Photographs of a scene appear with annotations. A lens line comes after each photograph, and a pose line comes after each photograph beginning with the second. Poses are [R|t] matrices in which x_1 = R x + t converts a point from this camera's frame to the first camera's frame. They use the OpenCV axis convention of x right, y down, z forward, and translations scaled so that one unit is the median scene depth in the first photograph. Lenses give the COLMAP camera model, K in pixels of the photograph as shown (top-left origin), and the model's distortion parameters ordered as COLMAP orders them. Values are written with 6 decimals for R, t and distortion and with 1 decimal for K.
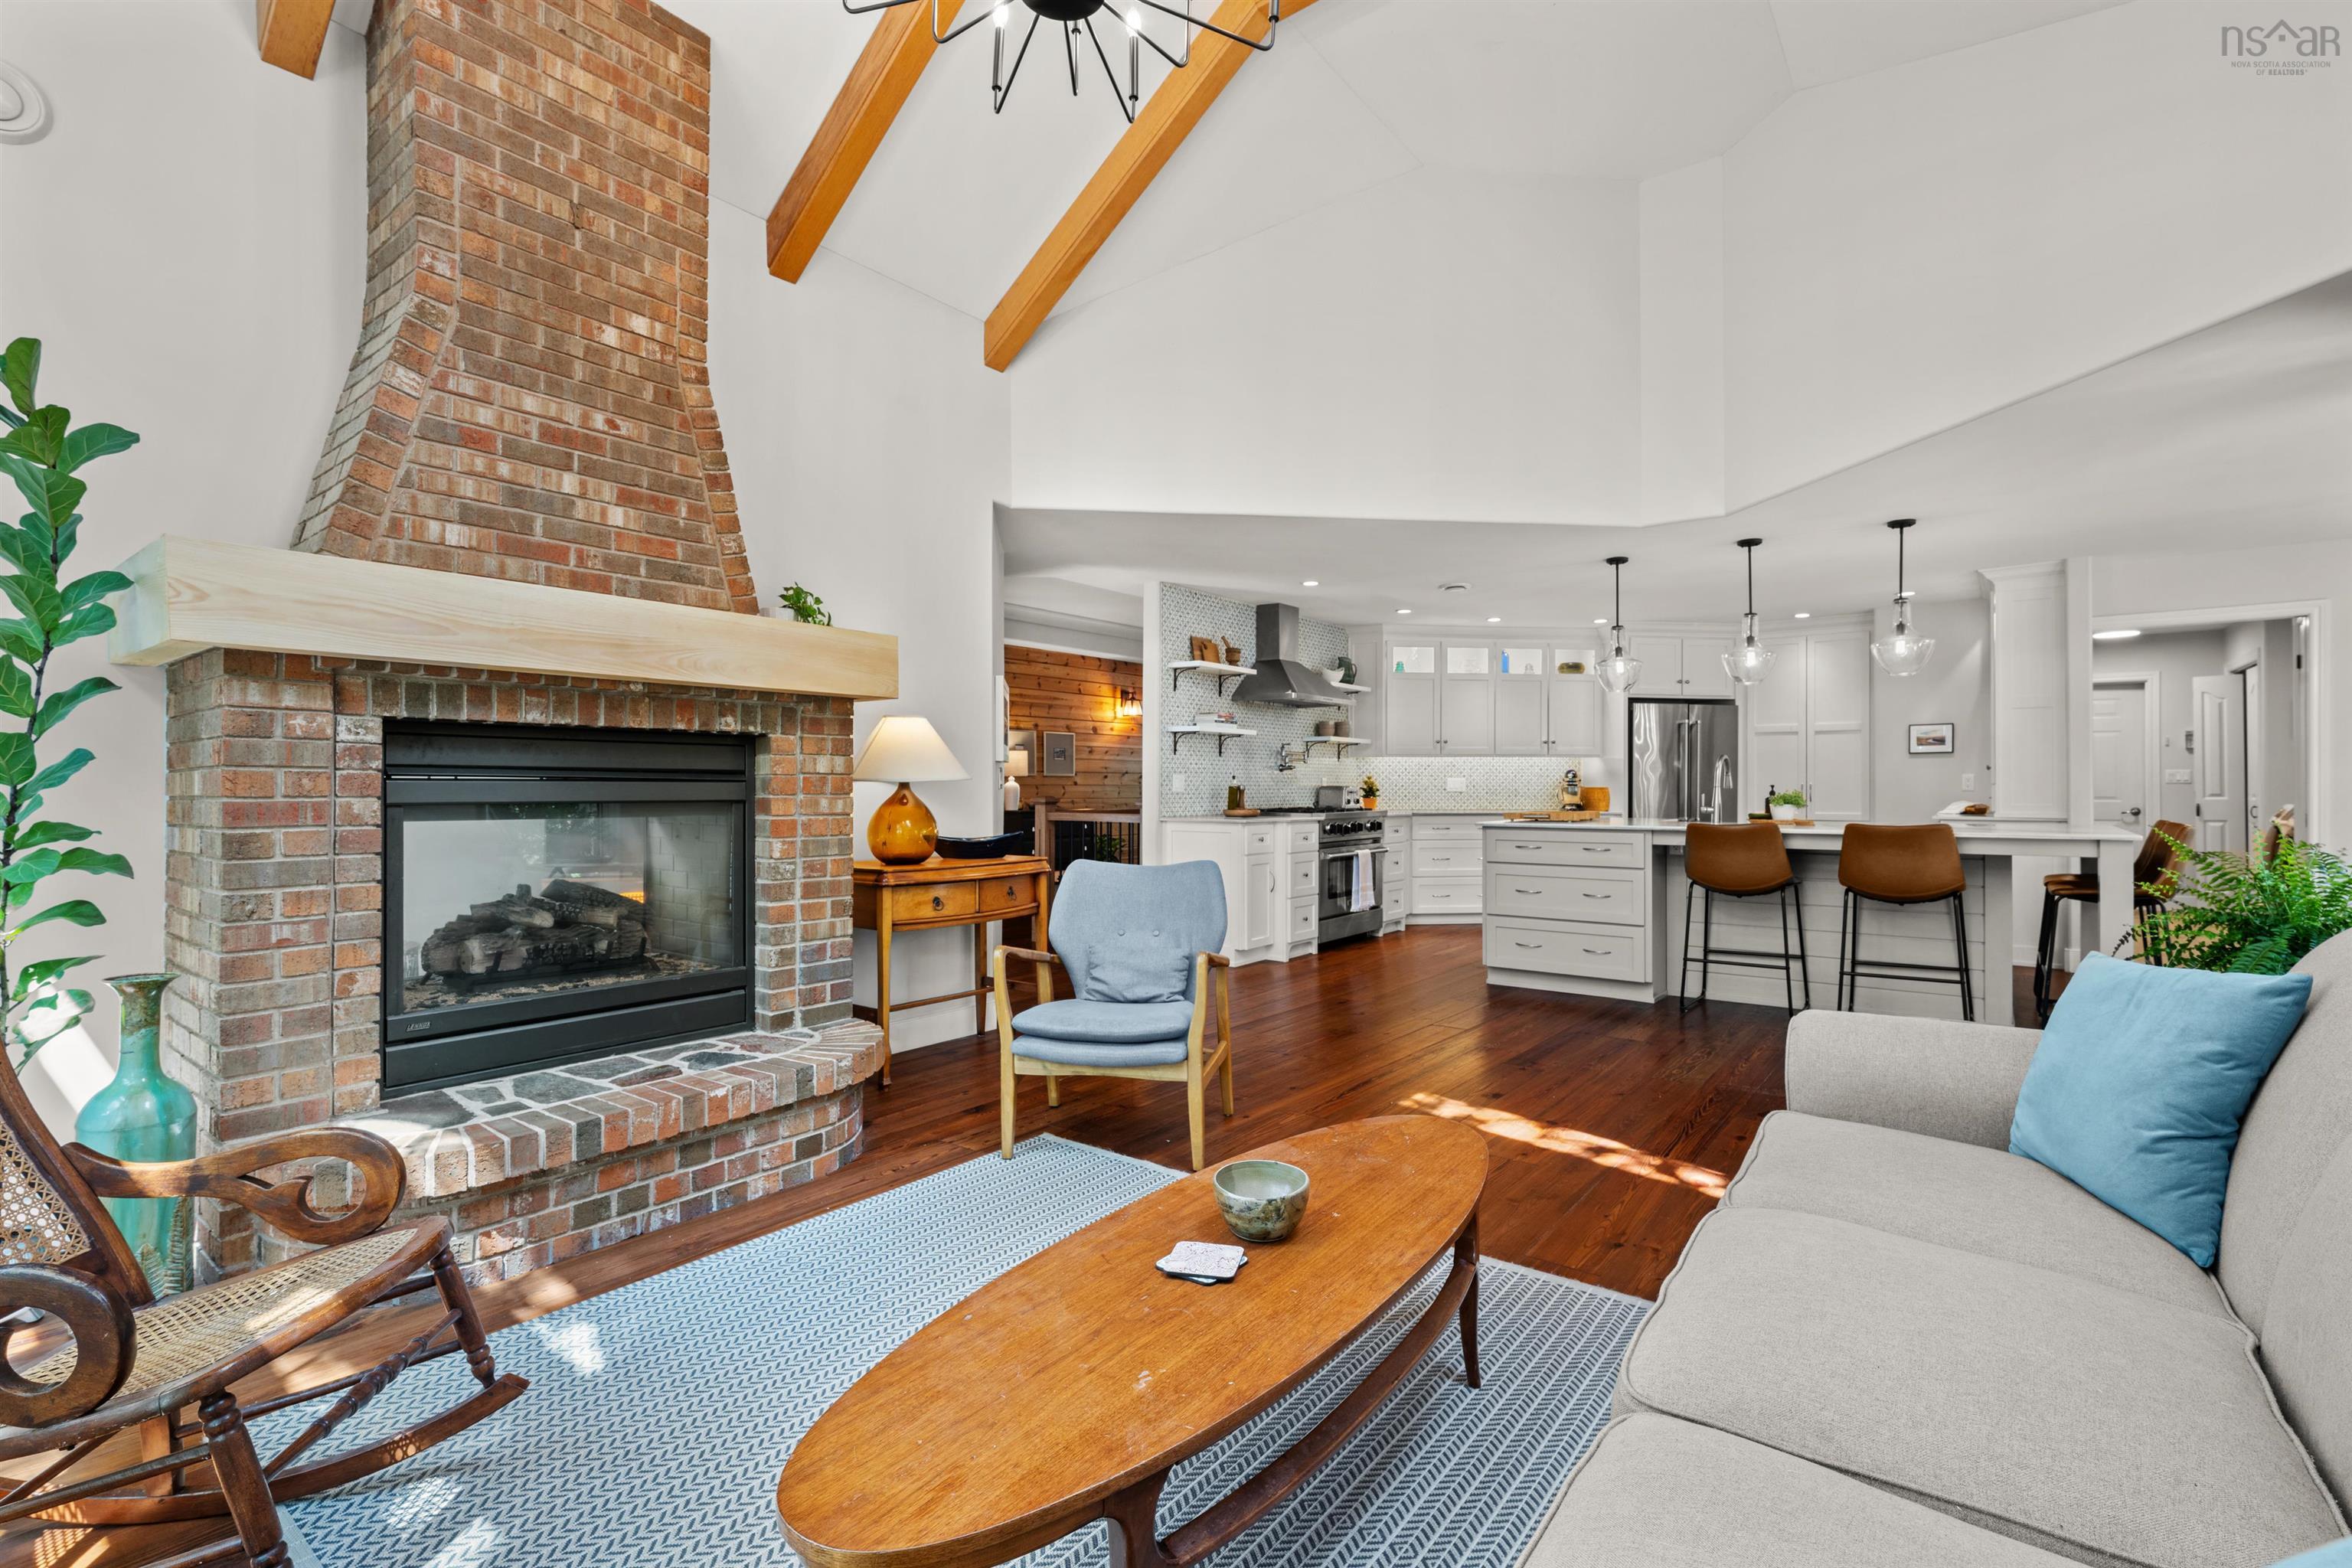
lens RADIAL K [[1044.4, 0, 1176.0], [0, 1044.4, 784.0], [0, 0, 1]] dist [0.000244, -0.000305]
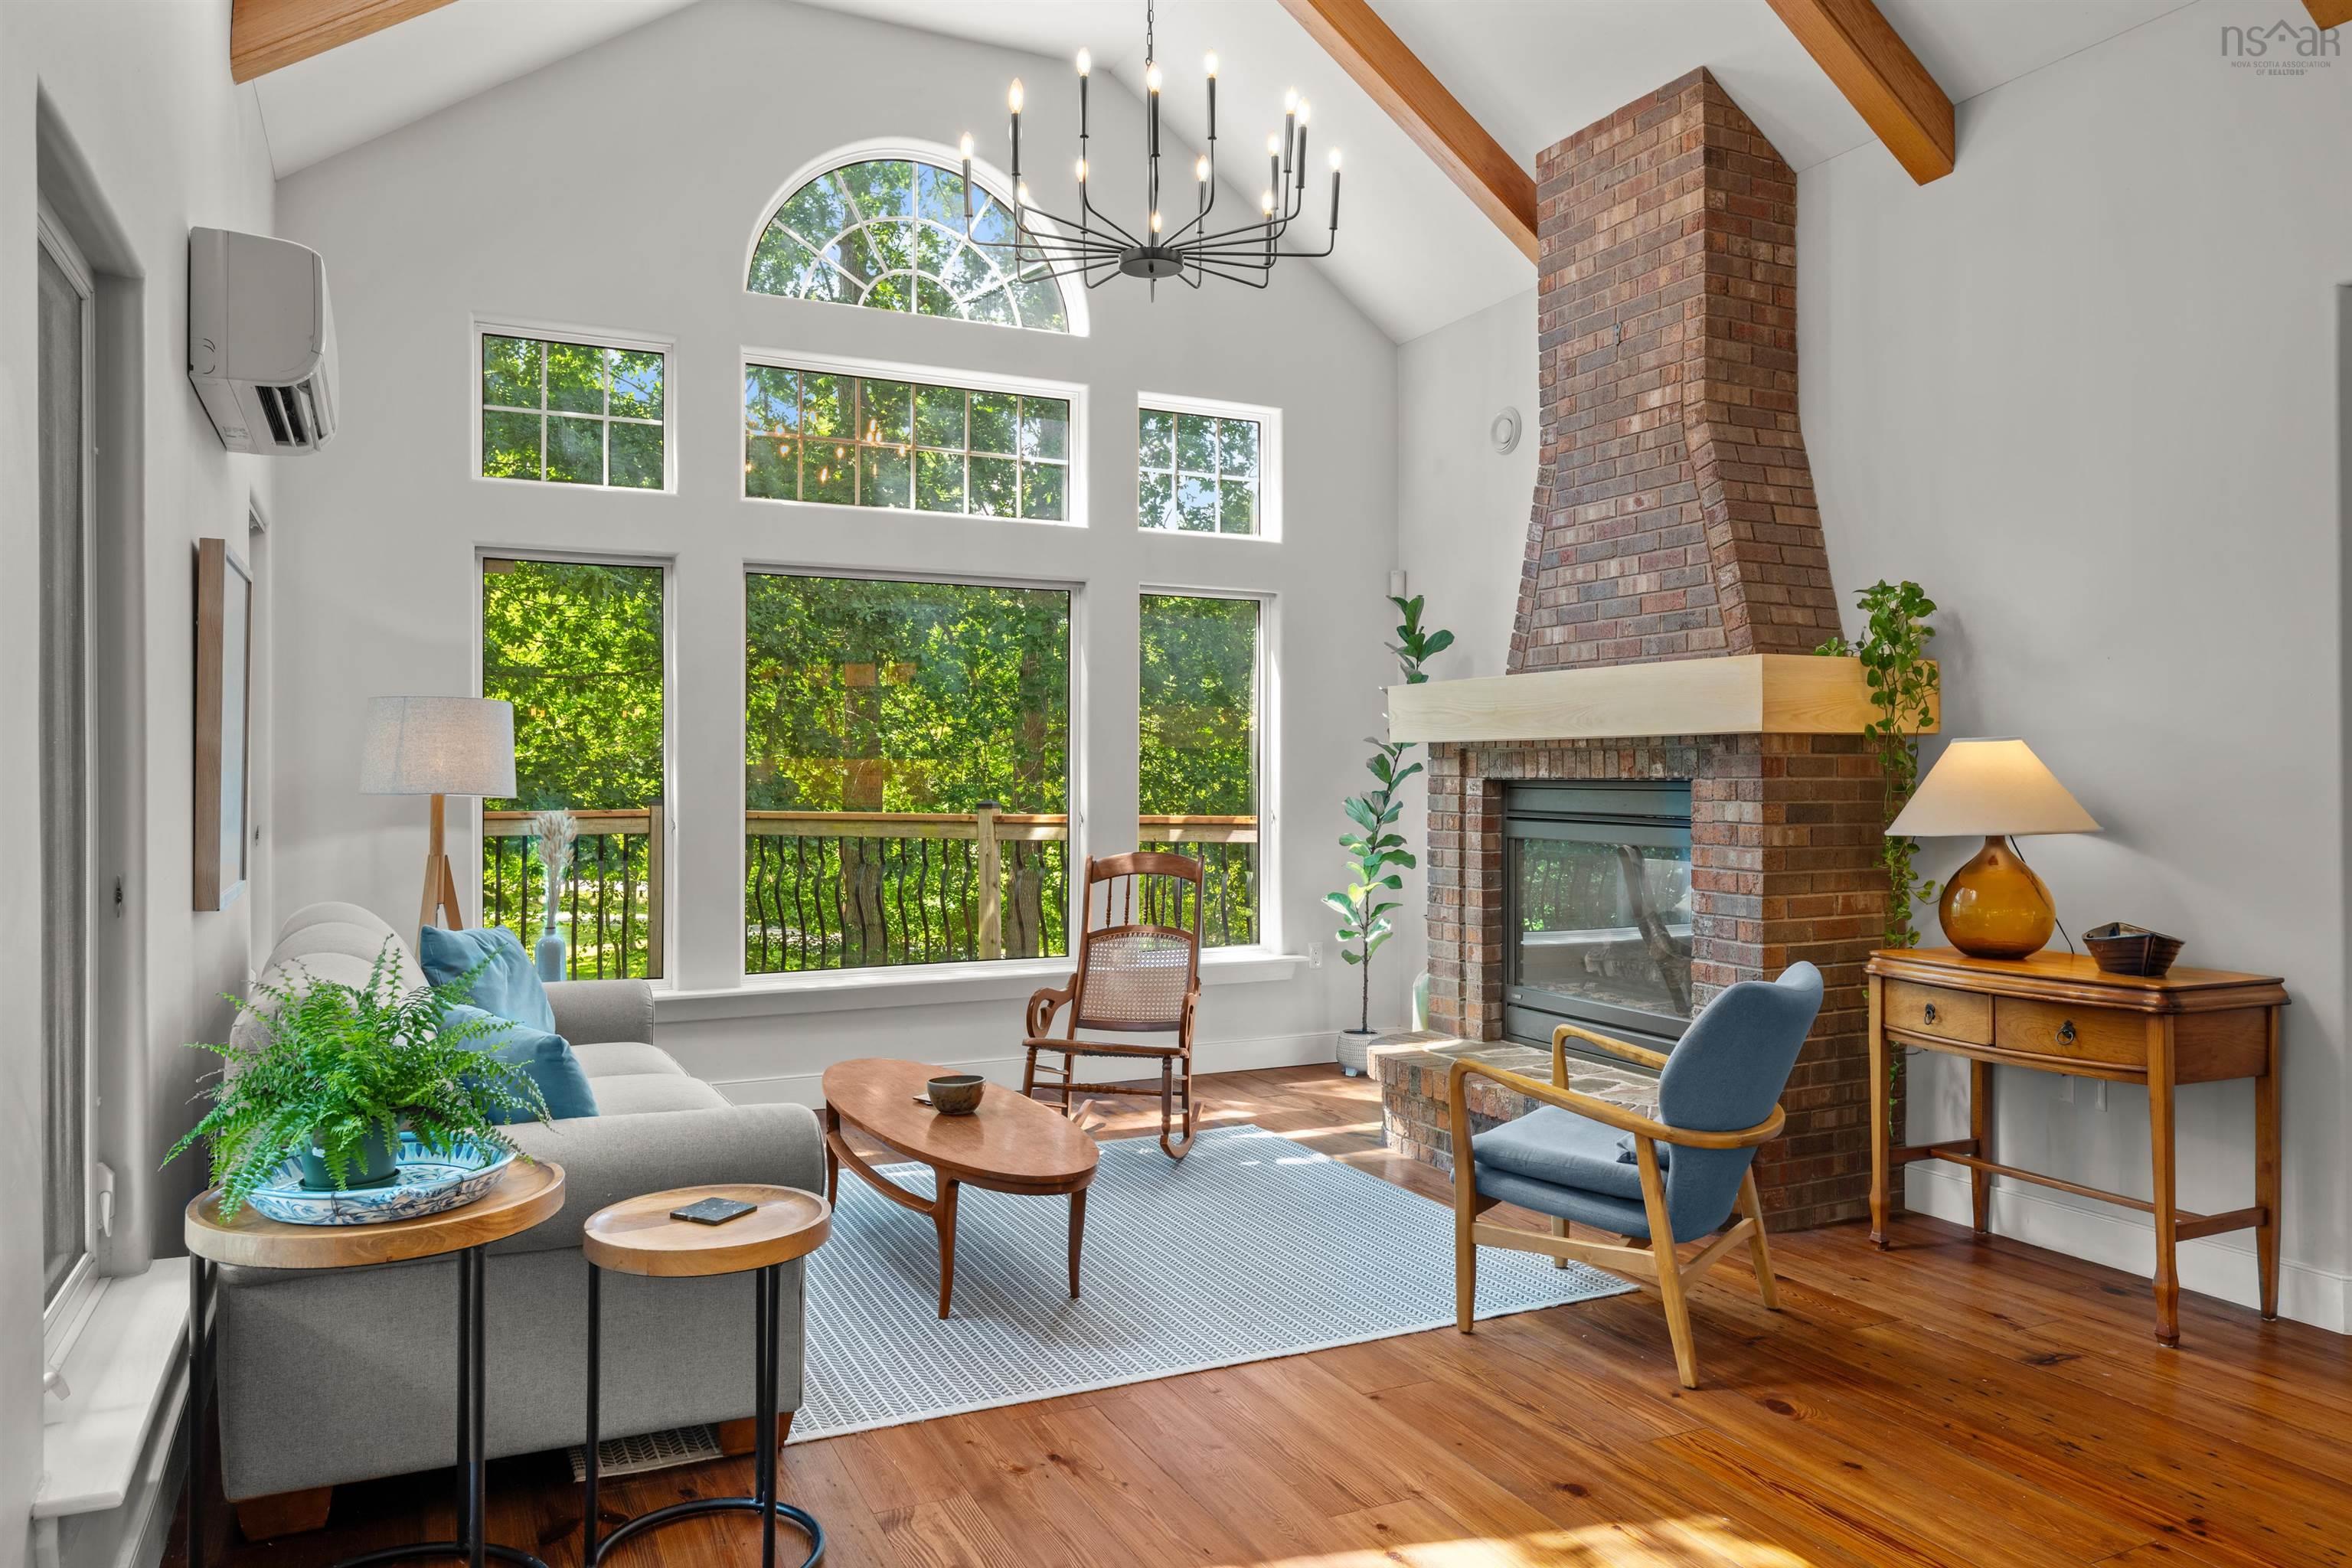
lens RADIAL K [[1530.5, 0, 1176.0], [0, 1530.5, 784.0], [0, 0, 1]] dist [-0.000669, 0.002530]
pose [[-0.440492, 0.012394, -0.897671, 0.502772], [0.007267, 0.999921, 0.010240, -0.028553], [0.897727, -0.002013, -0.440547, 0.561216]]
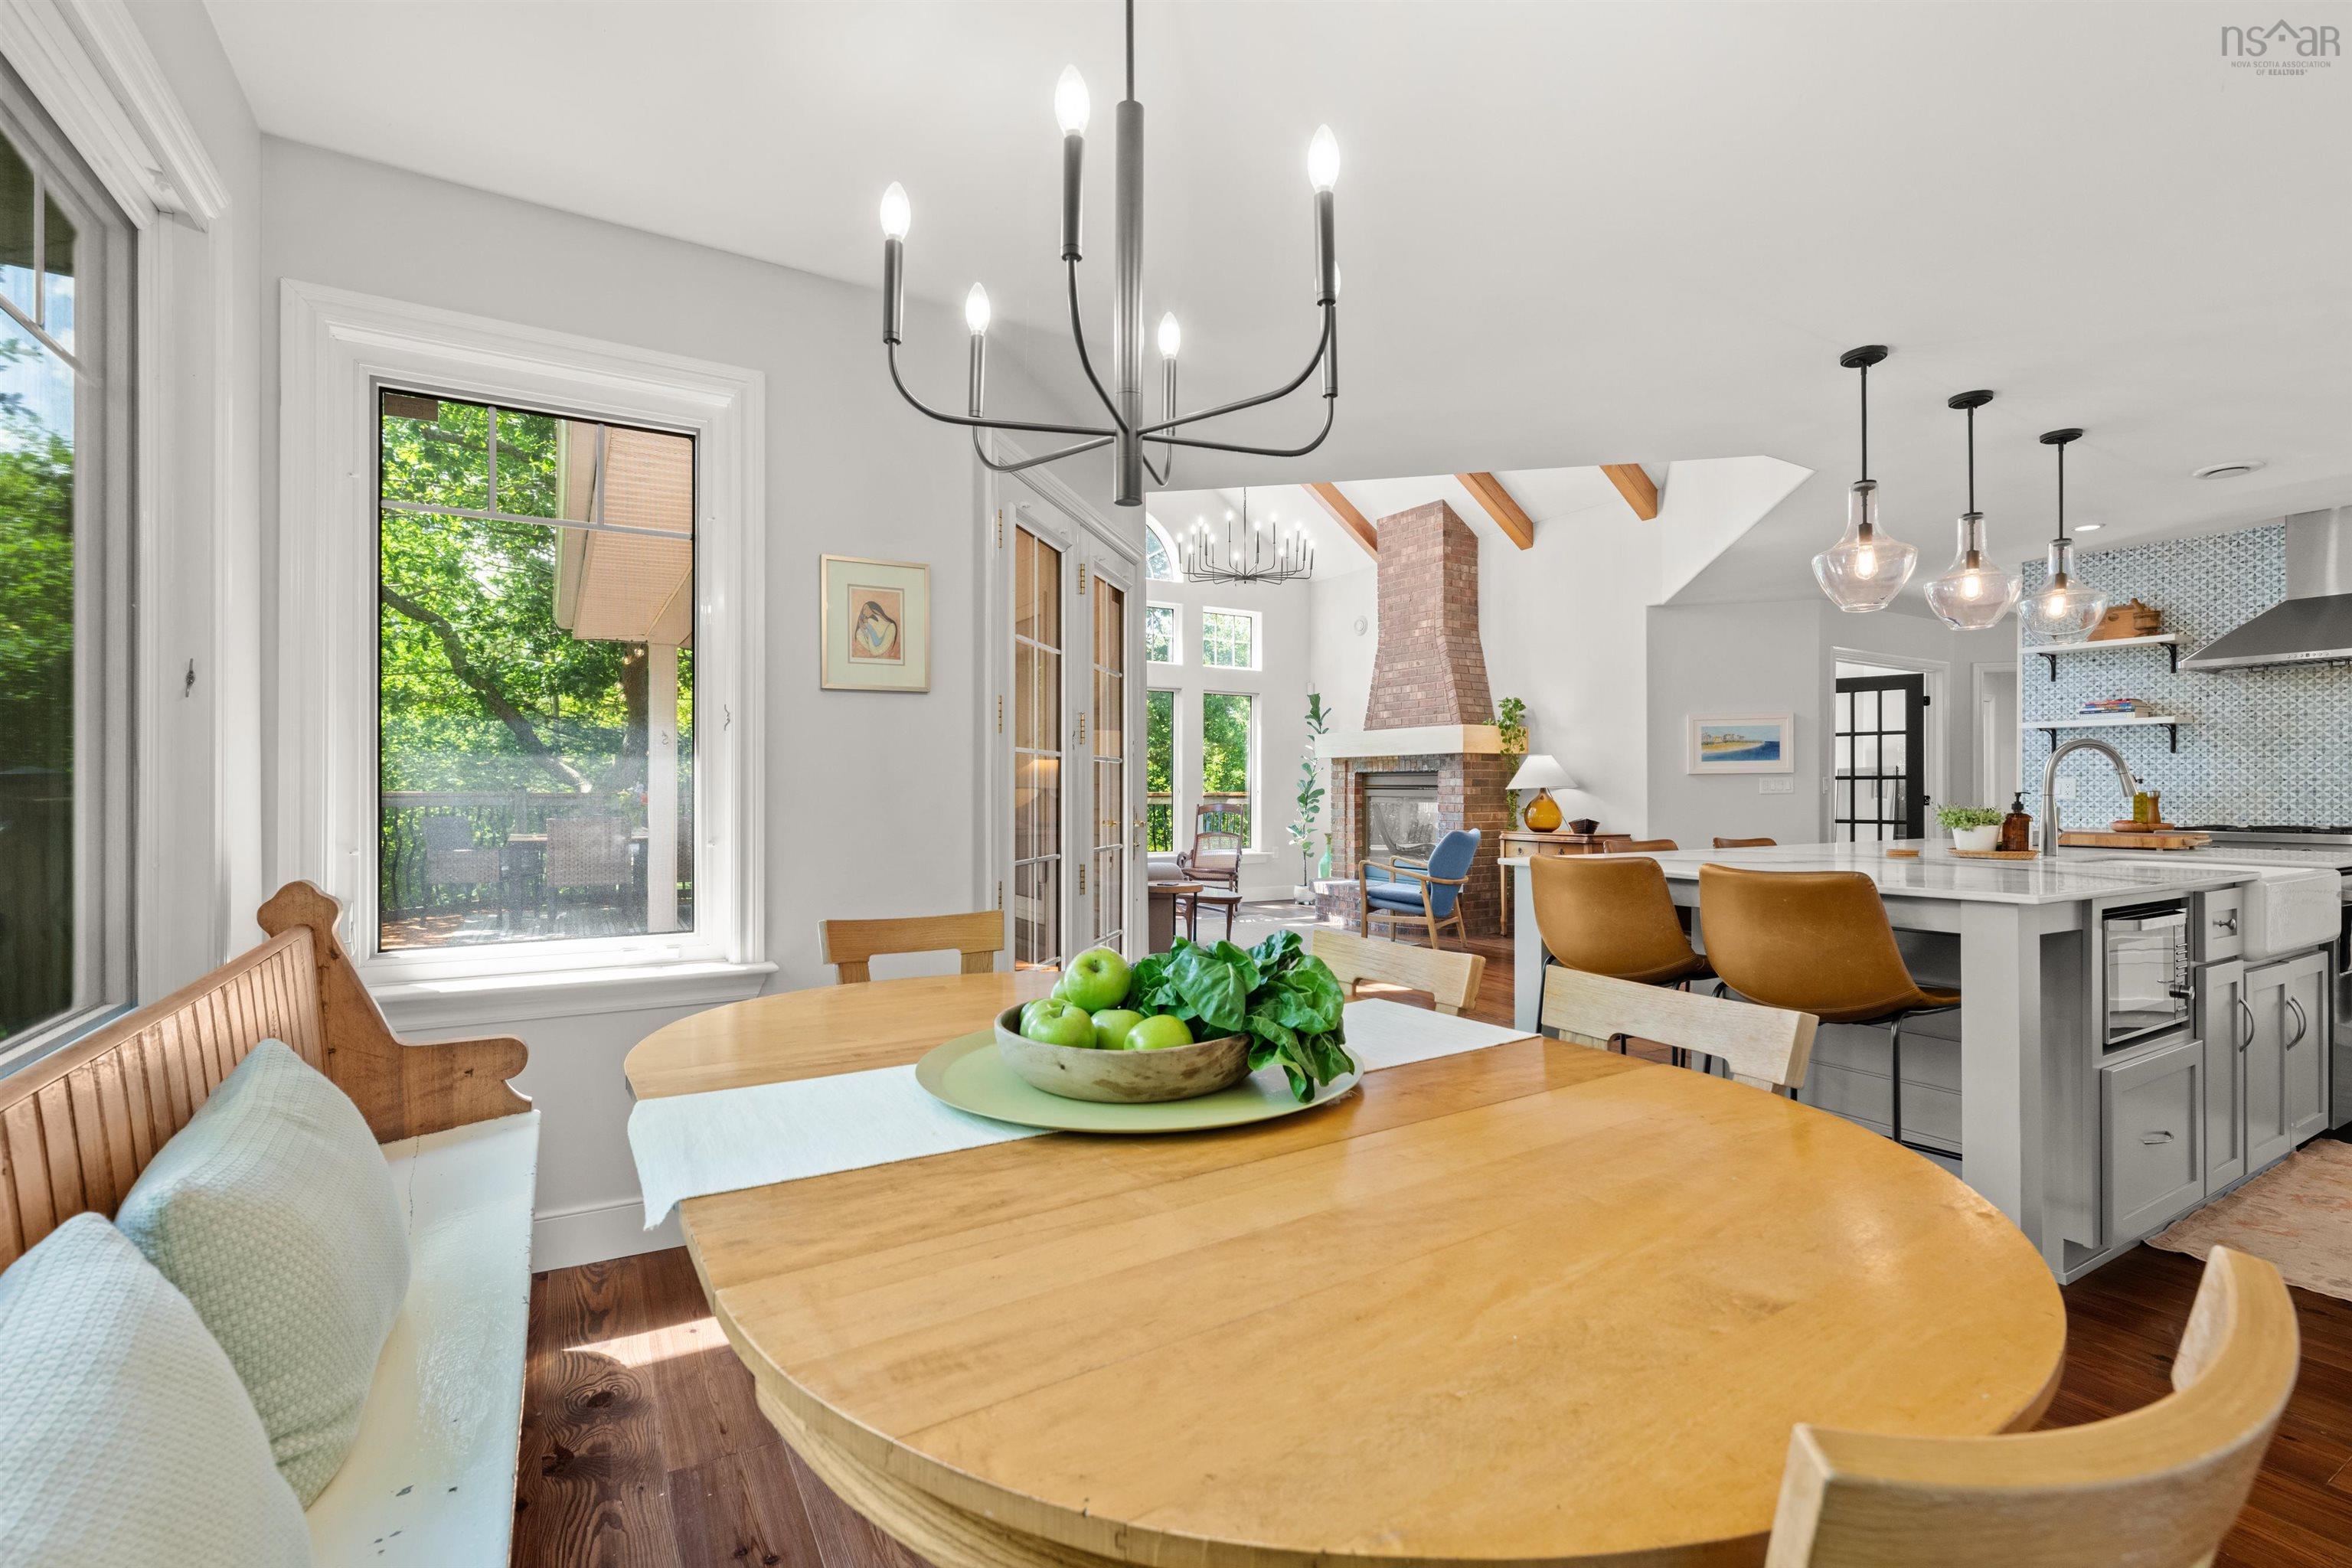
lens RADIAL K [[1044.4, 0, 1176.0], [0, 1044.4, 784.0], [0, 0, 1]] dist [0.000244, -0.000305]
pose [[-0.364436, -0.006424, -0.931206, 1.031862], [0.000233, 0.999976, -0.006990, 0.001342], [0.931228, -0.002764, -0.364426, 0.625818]]
